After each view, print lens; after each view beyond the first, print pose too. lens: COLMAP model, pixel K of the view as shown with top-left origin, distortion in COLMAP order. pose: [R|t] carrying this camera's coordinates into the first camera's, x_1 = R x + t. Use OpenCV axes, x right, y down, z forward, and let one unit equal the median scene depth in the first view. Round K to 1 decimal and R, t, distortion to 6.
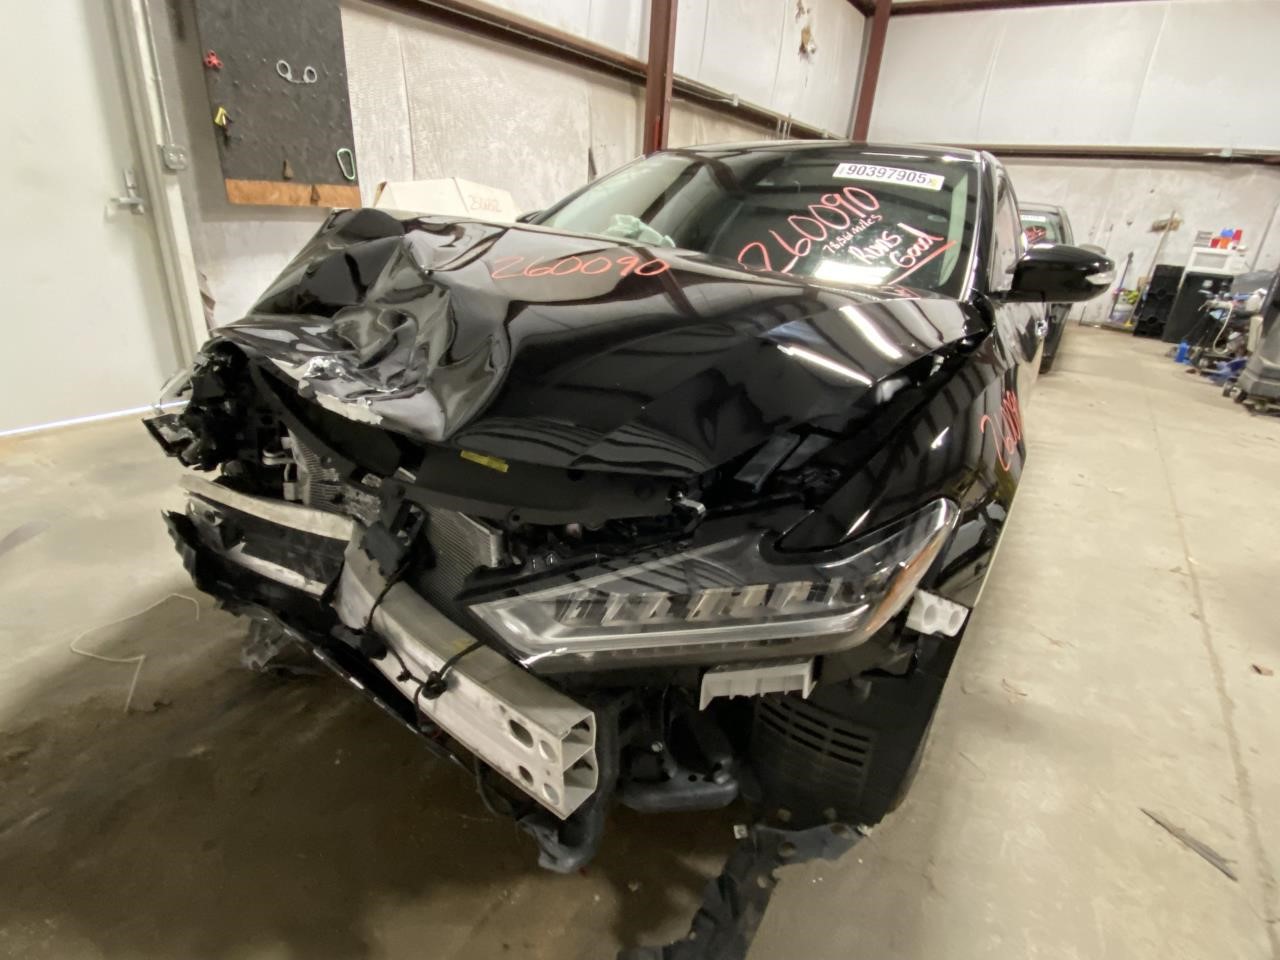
lens RADIAL K [[638.7, 0, 634.8], [0, 638.7, 477.7], [0, 0, 1]] dist [-0.003834, -0.003922]
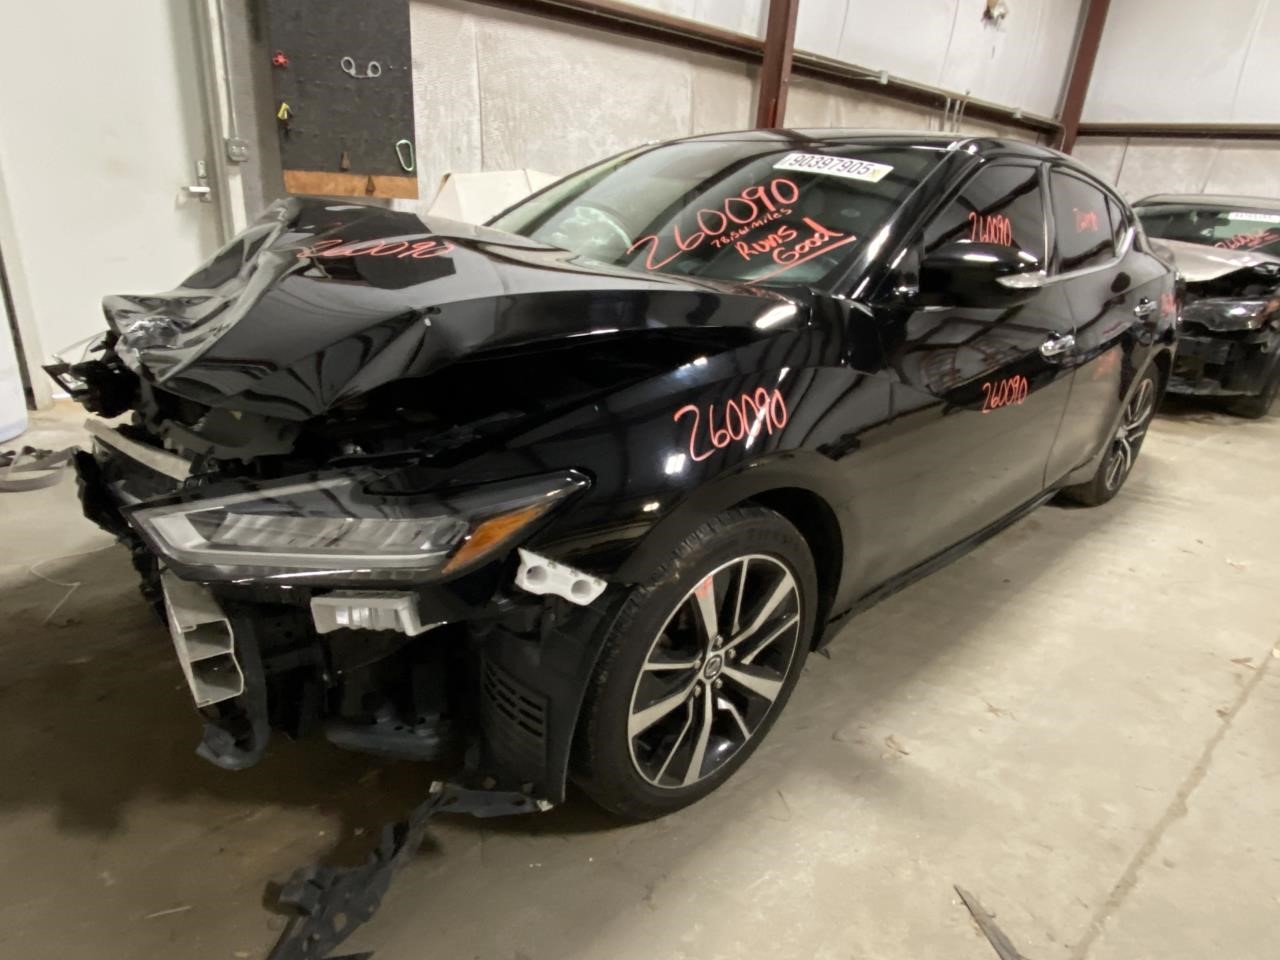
lens RADIAL K [[748.7, 0, 642.3], [0, 748.7, 482.1], [0, 0, 1]] dist [0.010140, -0.008629]
pose [[0.971047, 0.089518, -0.221480, 0.223344], [-0.098692, 0.994645, -0.030684, 0.019625], [0.217548, 0.051654, 0.974682, -0.045928]]
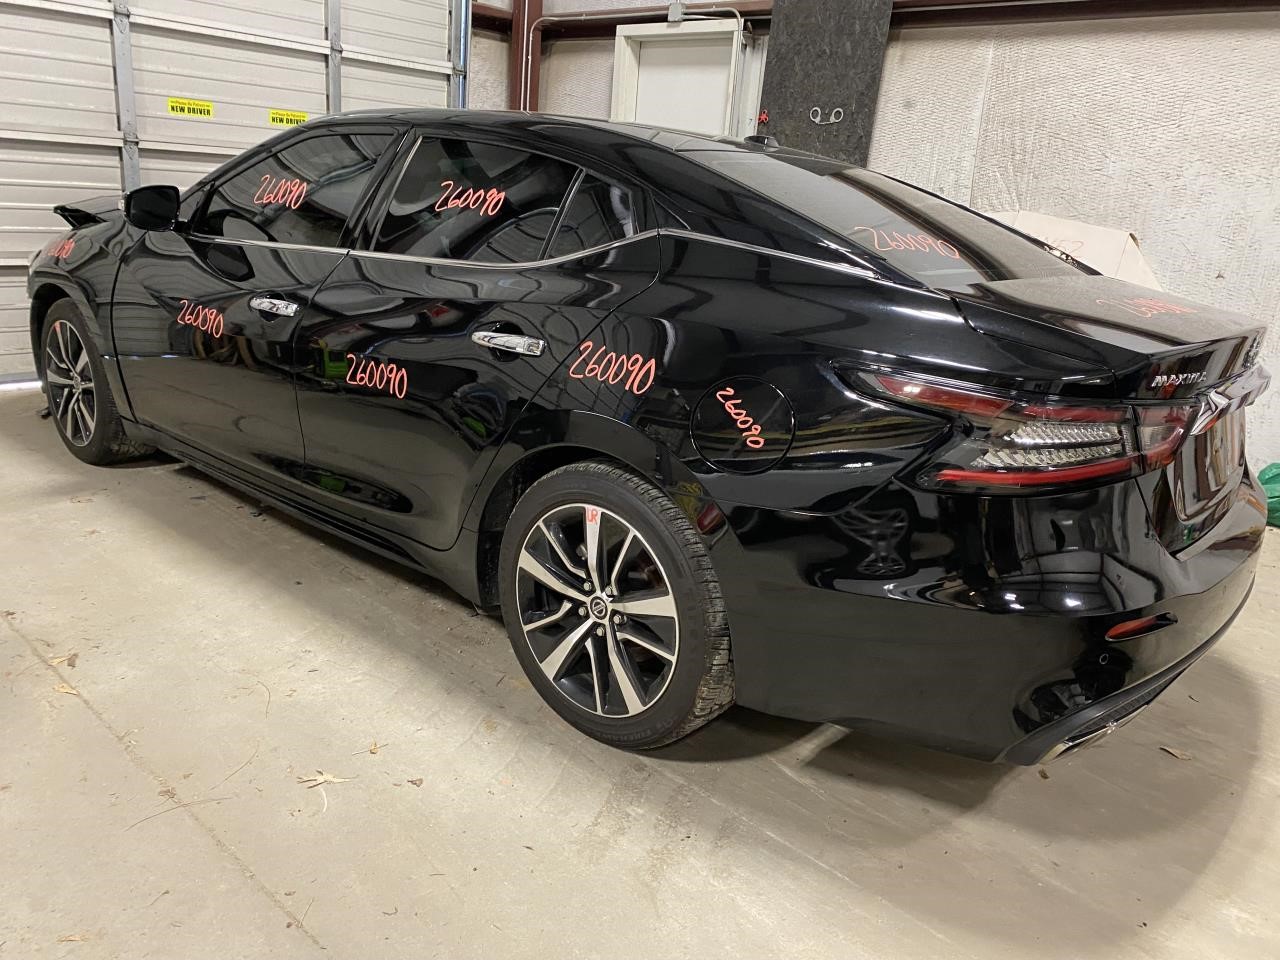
lens RADIAL K [[975.1, 0, 637.2], [0, 975.1, 481.2], [0, 0, 1]] dist [-0.038761, -0.000921]
pose [[-0.085242, 0.212625, -0.973409, 1.105890], [-0.458896, 0.858797, 0.227775, -0.317136], [0.884392, 0.466109, 0.024367, 0.904320]]
